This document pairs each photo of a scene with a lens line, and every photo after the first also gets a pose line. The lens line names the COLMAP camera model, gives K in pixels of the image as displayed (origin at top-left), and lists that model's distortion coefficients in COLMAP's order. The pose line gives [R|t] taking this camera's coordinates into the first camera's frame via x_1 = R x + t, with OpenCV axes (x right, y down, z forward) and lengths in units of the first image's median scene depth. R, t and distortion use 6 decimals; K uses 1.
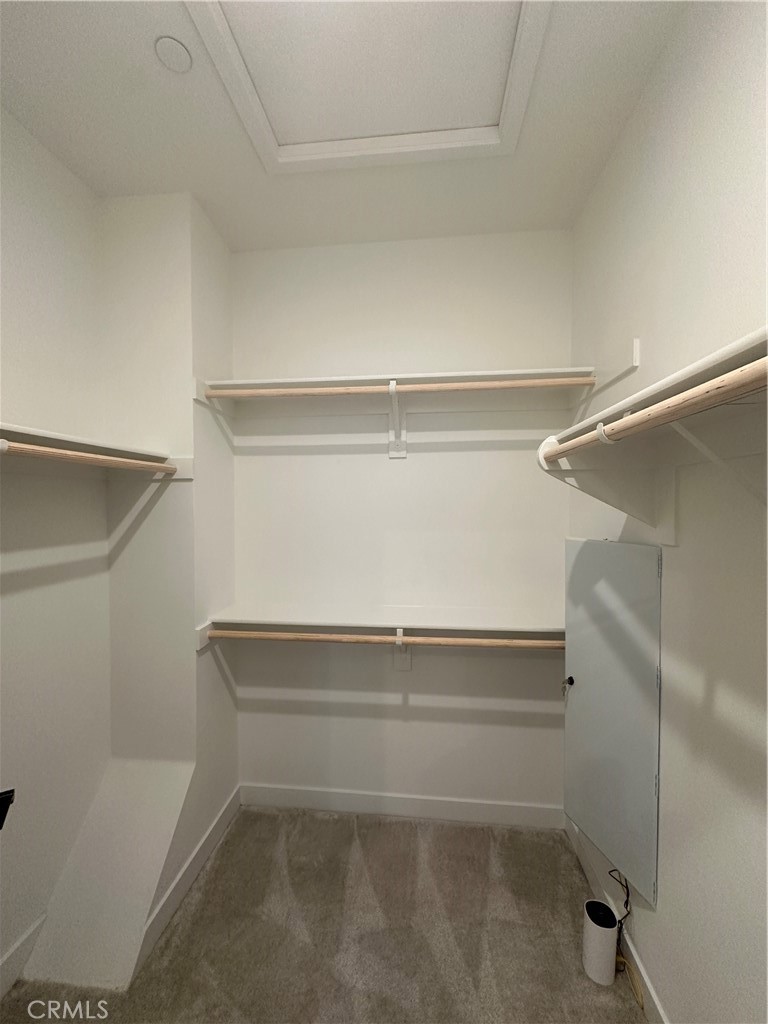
lens RADIAL K [[409.3, 0, 384.0], [0, 409.3, 512.0], [0, 0, 1]] dist [-0.004087, 0.000813]
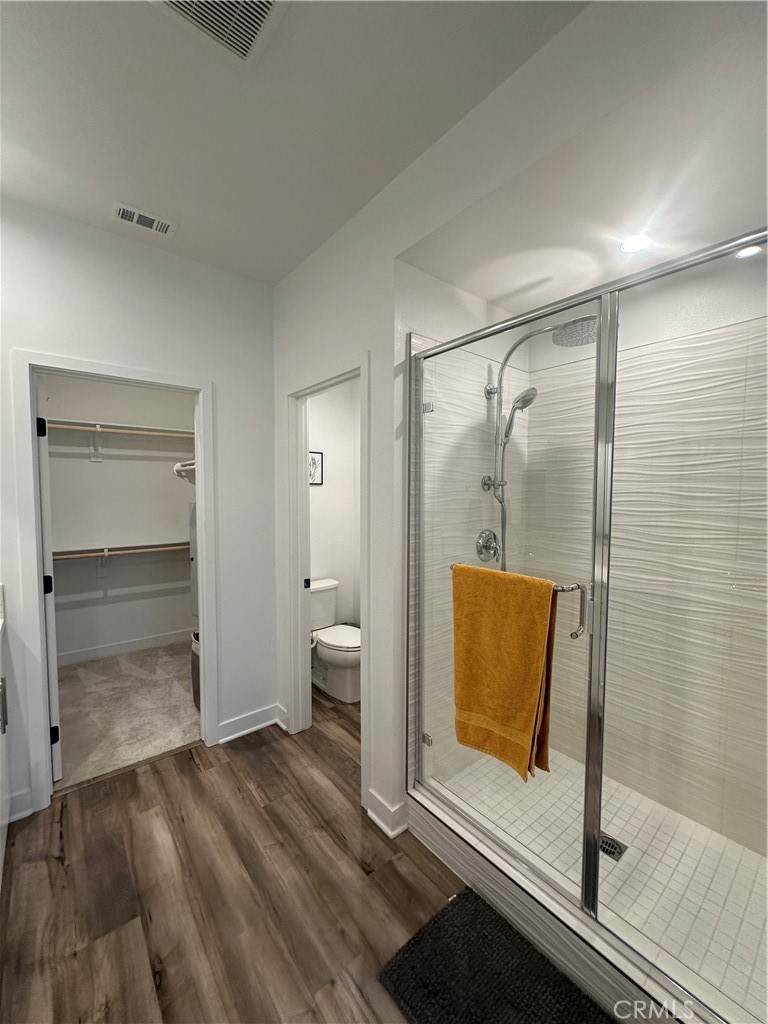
lens RADIAL K [[409.3, 0, 384.0], [0, 409.3, 512.0], [0, 0, 1]] dist [-0.004087, 0.000813]
pose [[0.701229, -0.034191, 0.712116, -0.431106], [0.008451, 0.999178, 0.039652, 0.035546], [-0.712886, -0.021787, 0.700941, -1.390632]]
